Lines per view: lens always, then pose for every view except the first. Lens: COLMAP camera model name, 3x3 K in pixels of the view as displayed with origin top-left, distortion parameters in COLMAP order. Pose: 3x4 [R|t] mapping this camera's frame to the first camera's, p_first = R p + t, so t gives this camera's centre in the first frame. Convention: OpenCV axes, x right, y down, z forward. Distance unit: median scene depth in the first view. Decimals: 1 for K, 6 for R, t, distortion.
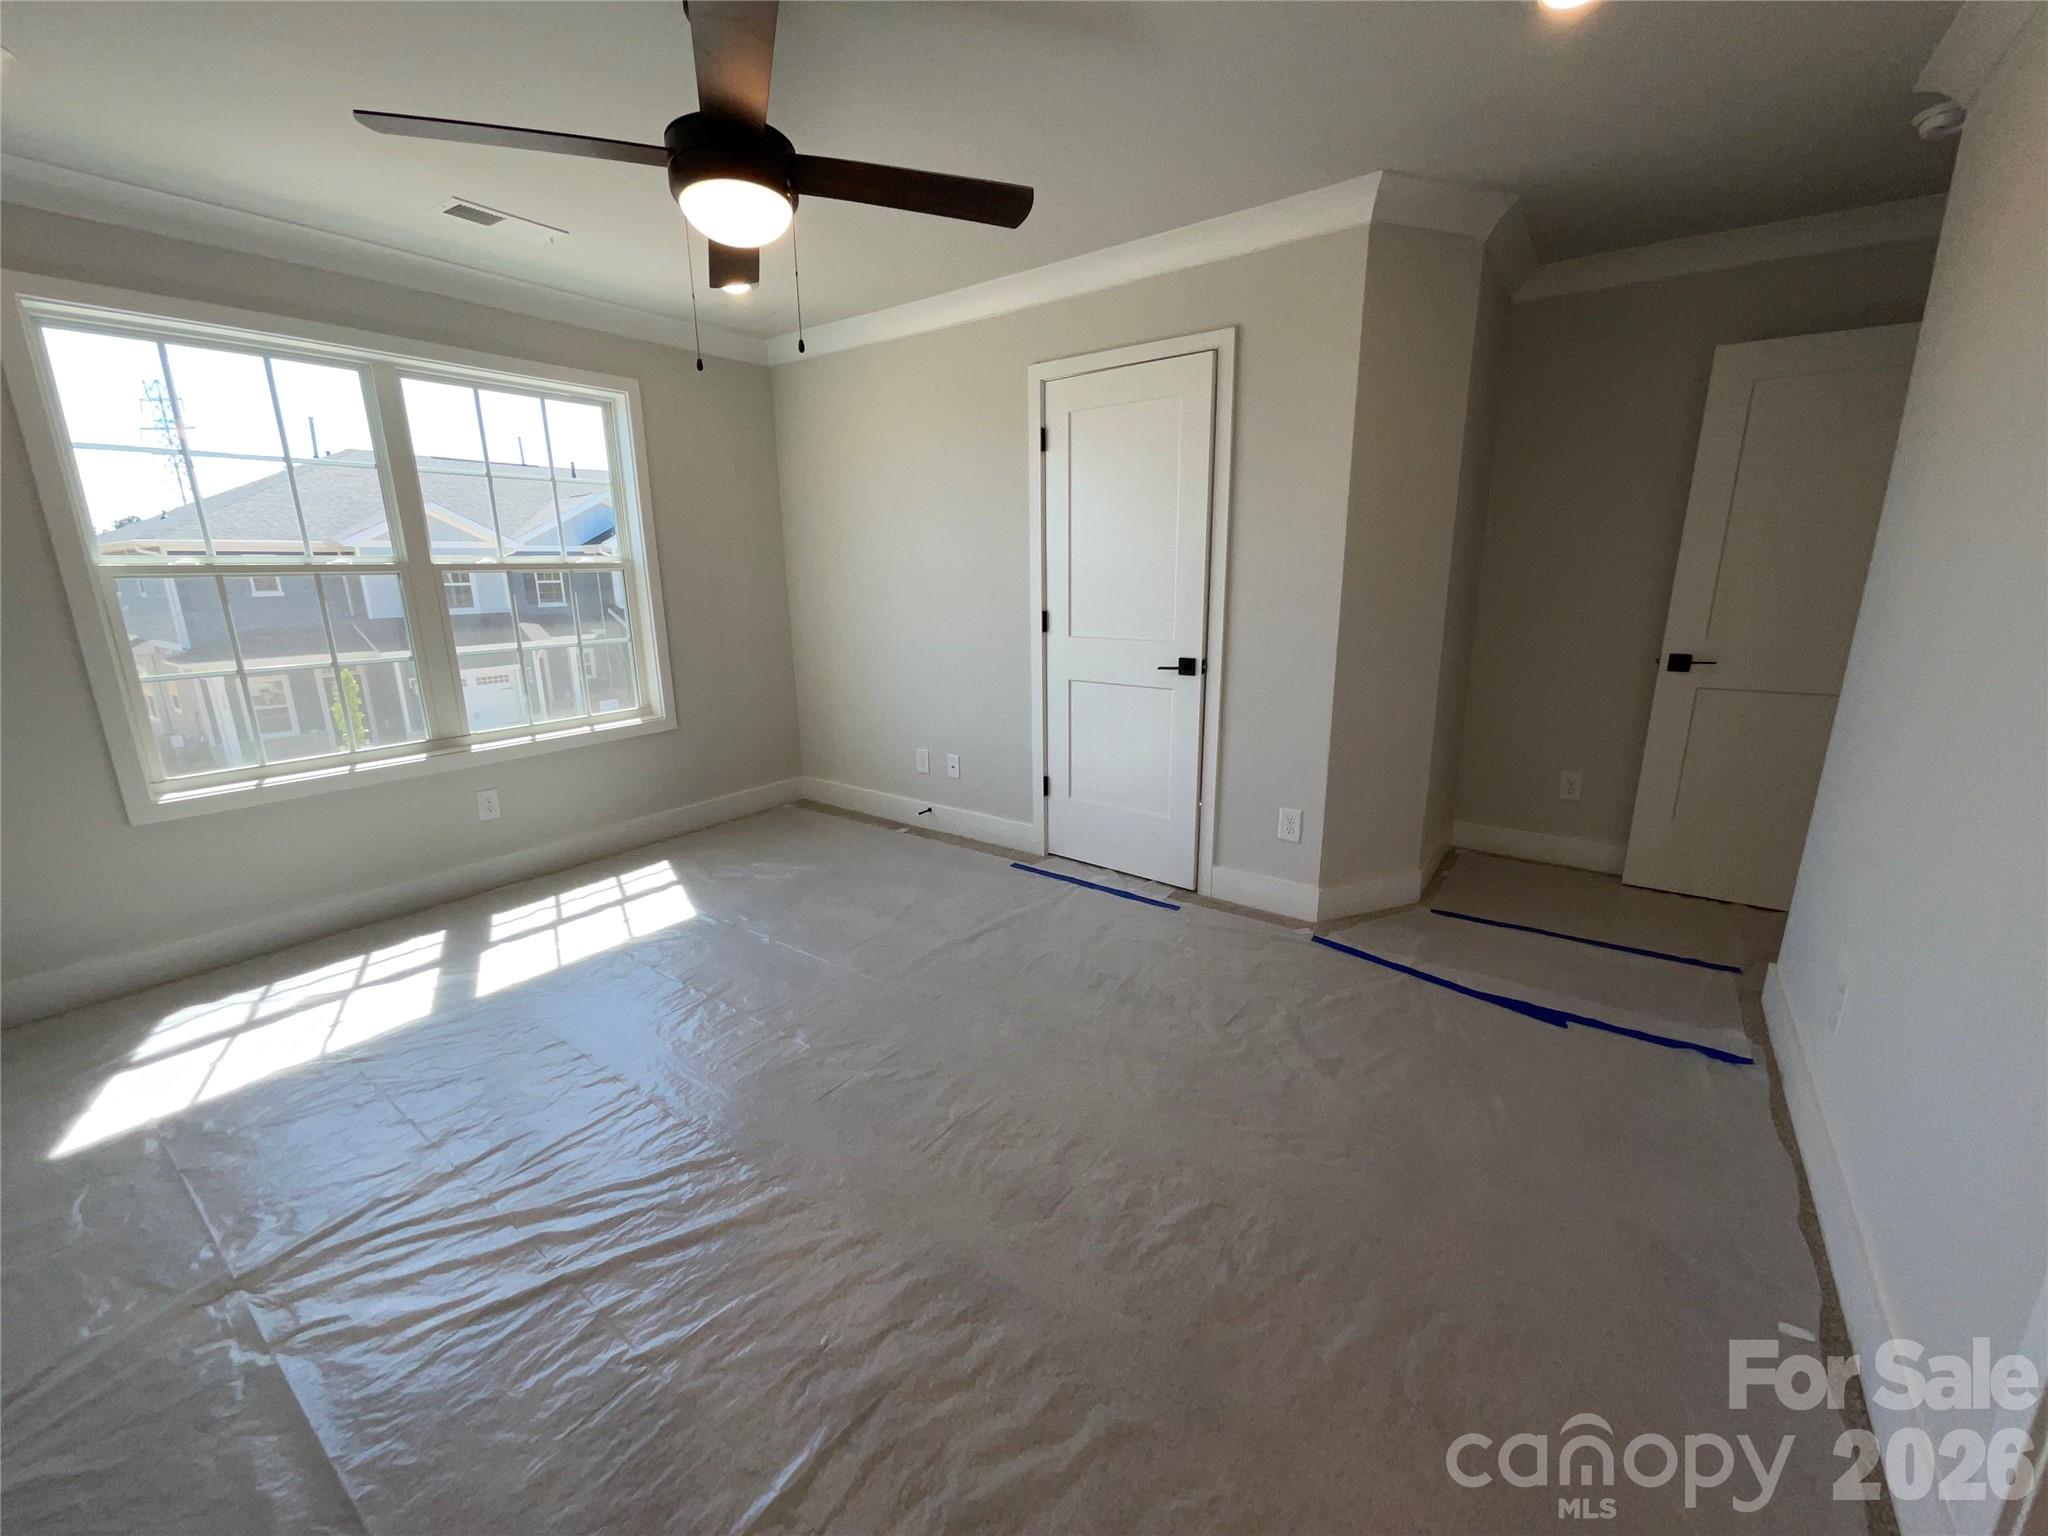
lens RADIAL K [[837.9, 0, 1021.1], [0, 837.9, 769.9], [0, 0, 1]] dist [0.000113, -0.000123]
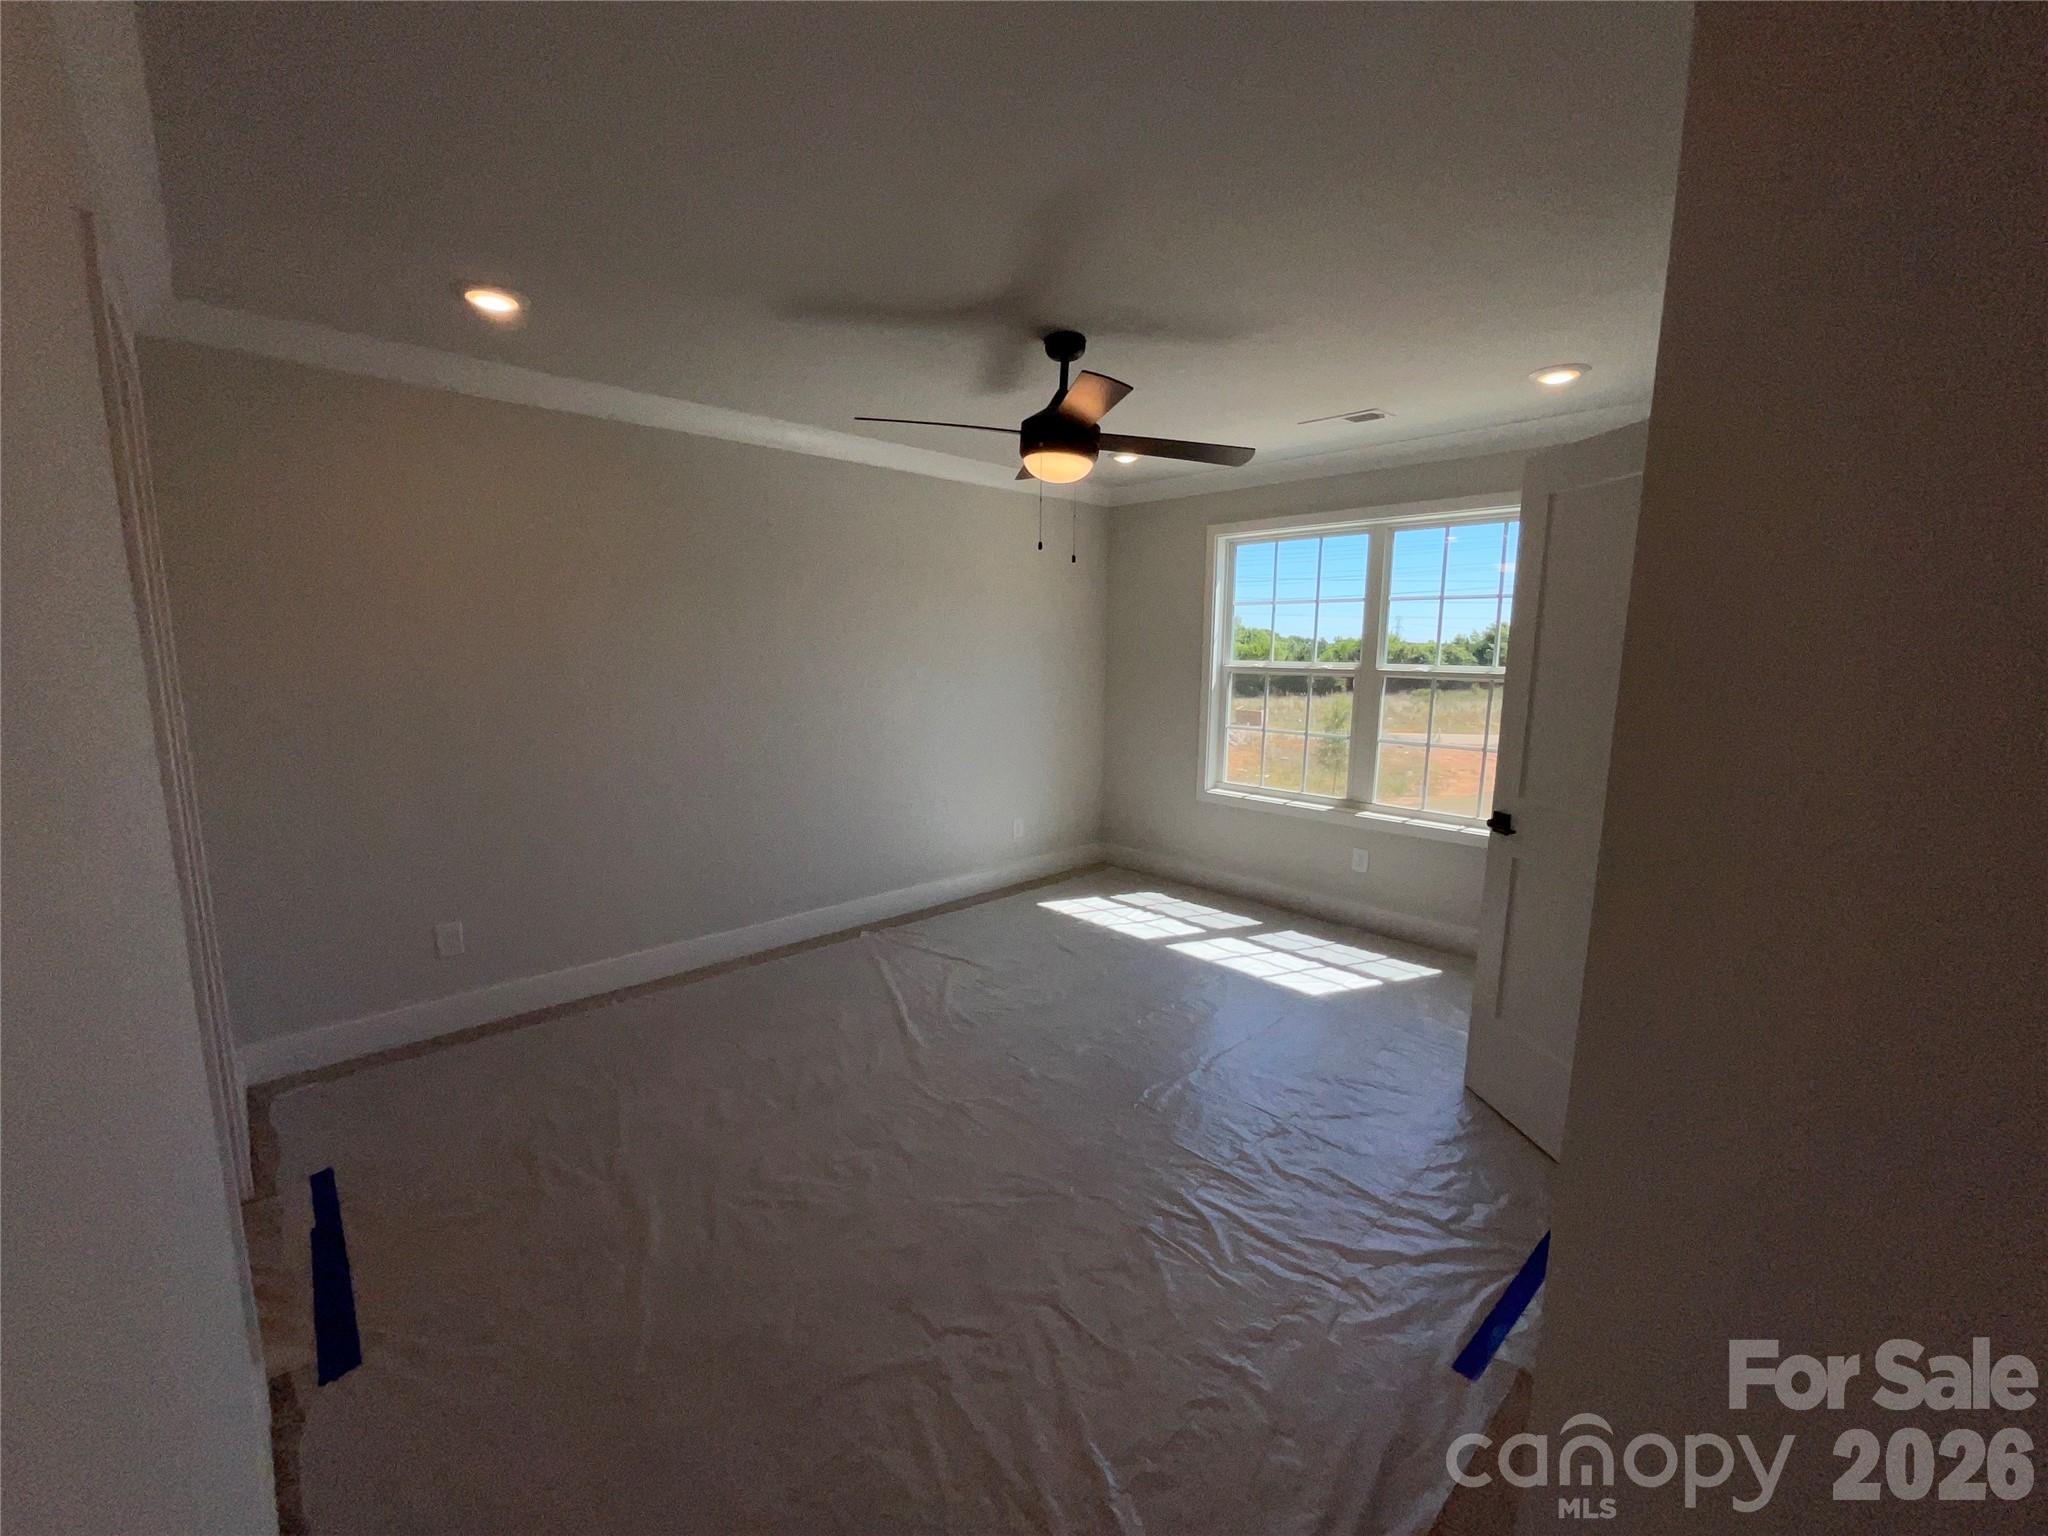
lens RADIAL K [[817.5, 0, 1020.4], [0, 817.5, 763.1], [0, 0, 1]] dist [0.000360, 0.000038]
pose [[-0.157873, 0.157866, -0.974759, 0.655229], [-0.246937, 0.949462, 0.193764, -0.223026], [0.956085, 0.271294, -0.110911, 0.657848]]
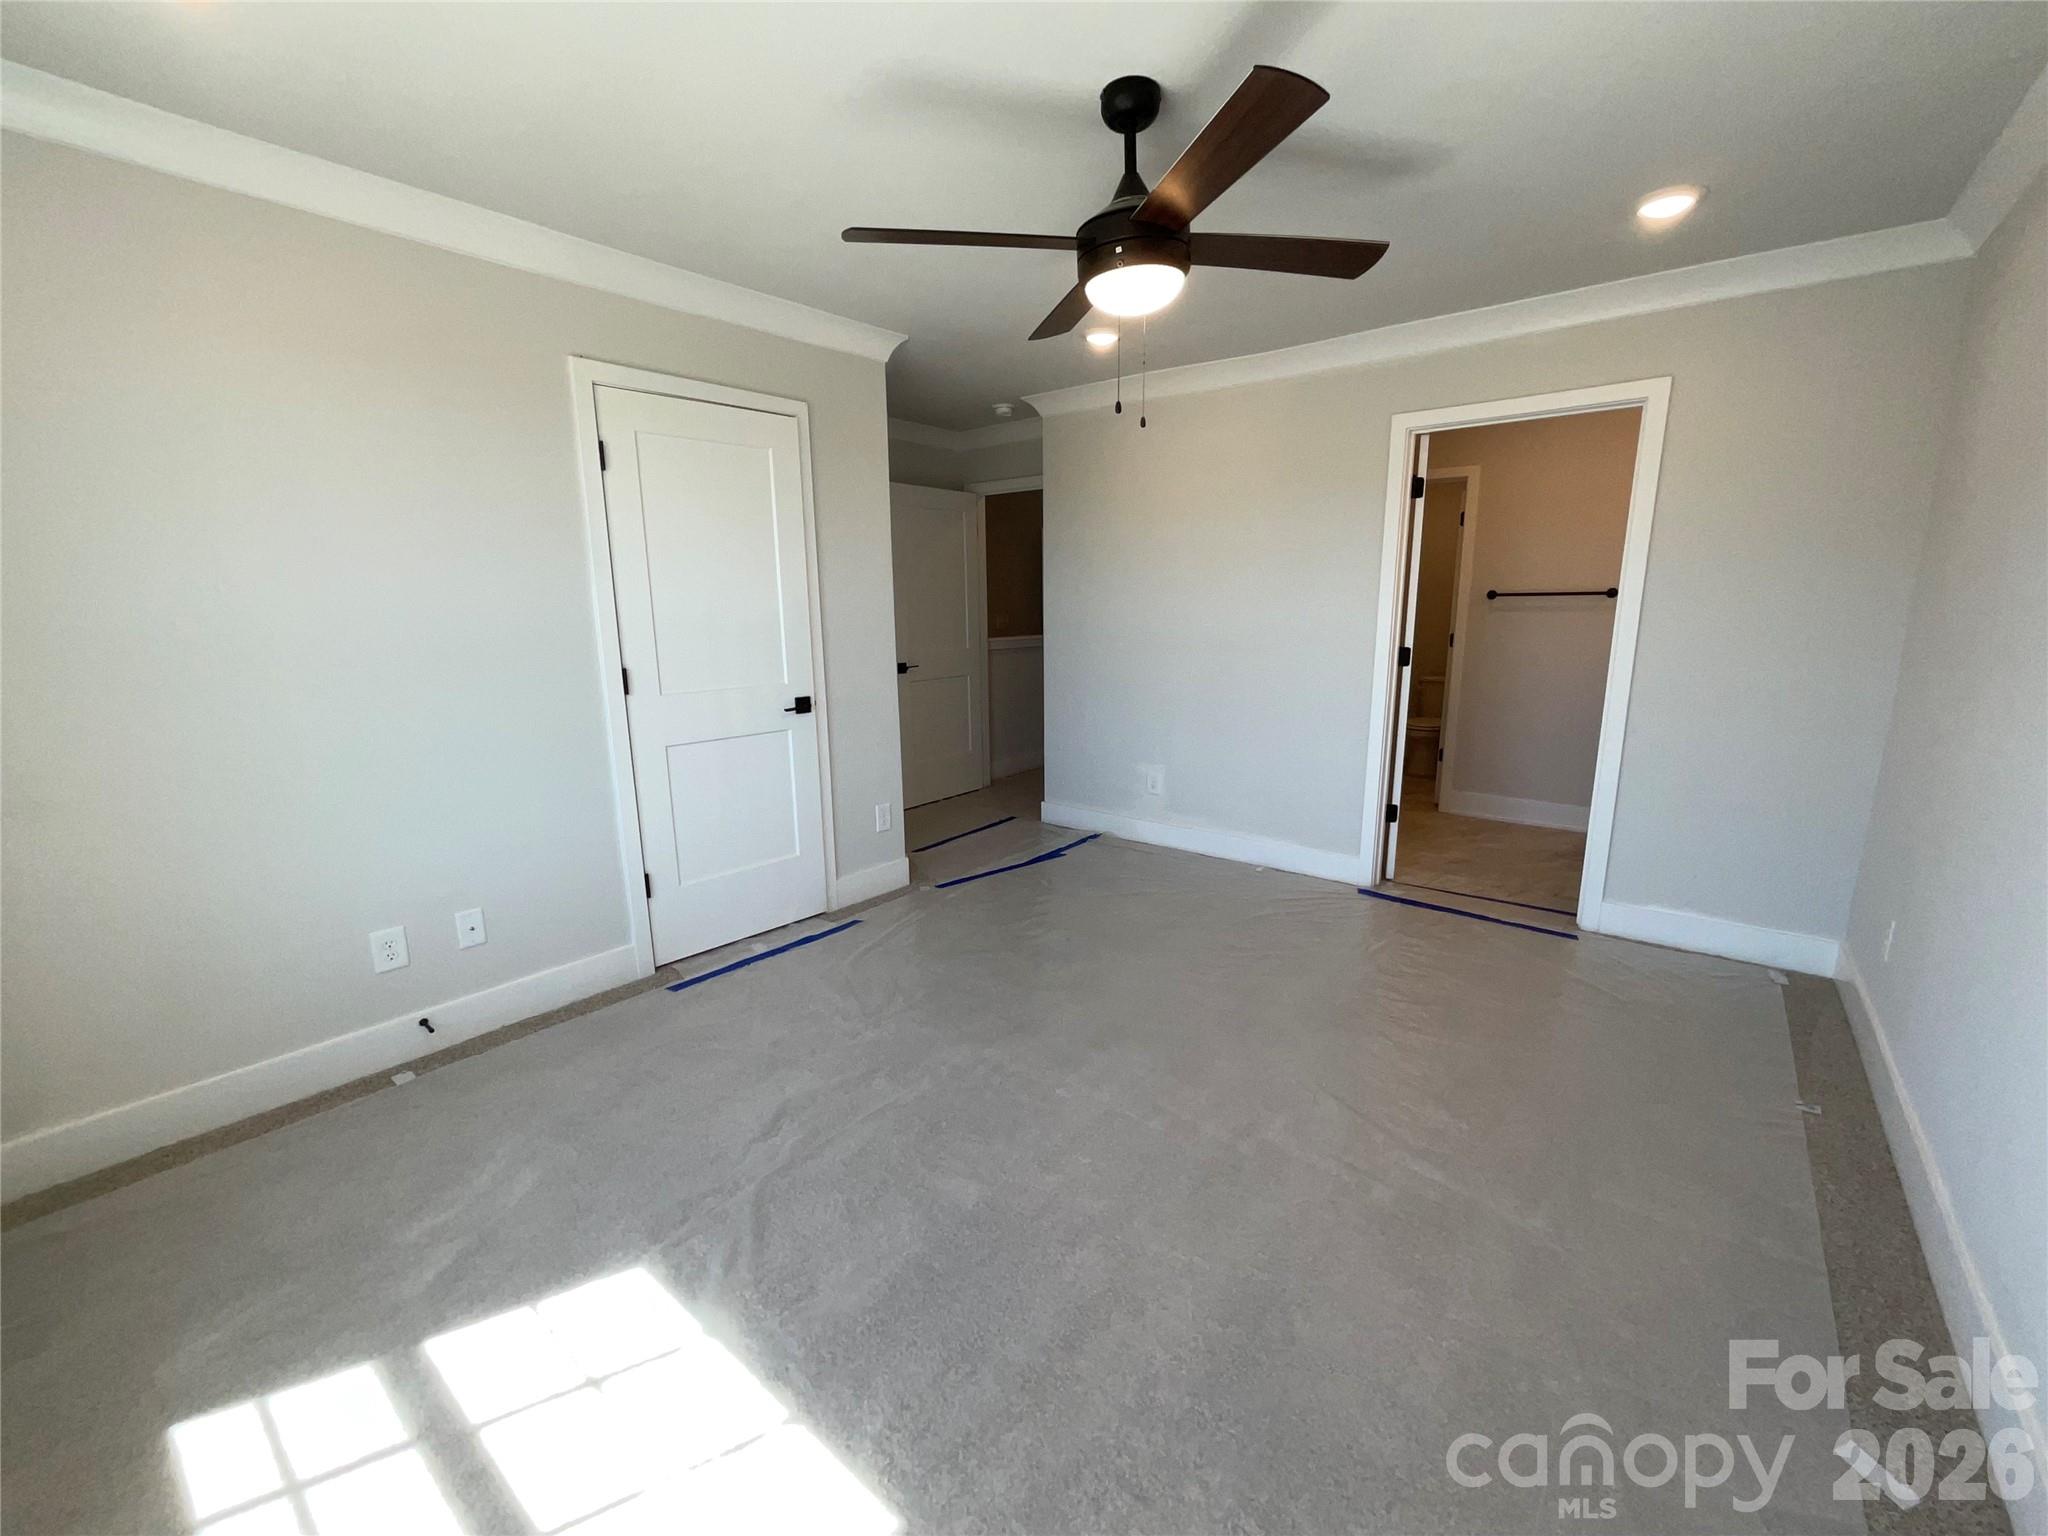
lens RADIAL K [[837.9, 0, 1021.1], [0, 837.9, 769.9], [0, 0, 1]] dist [0.000113, -0.000123]
pose [[0.045090, -0.187026, 0.981320, -0.822805], [0.248804, 0.953467, 0.170286, -0.152820], [-0.967504, 0.236478, 0.089524, 0.640298]]
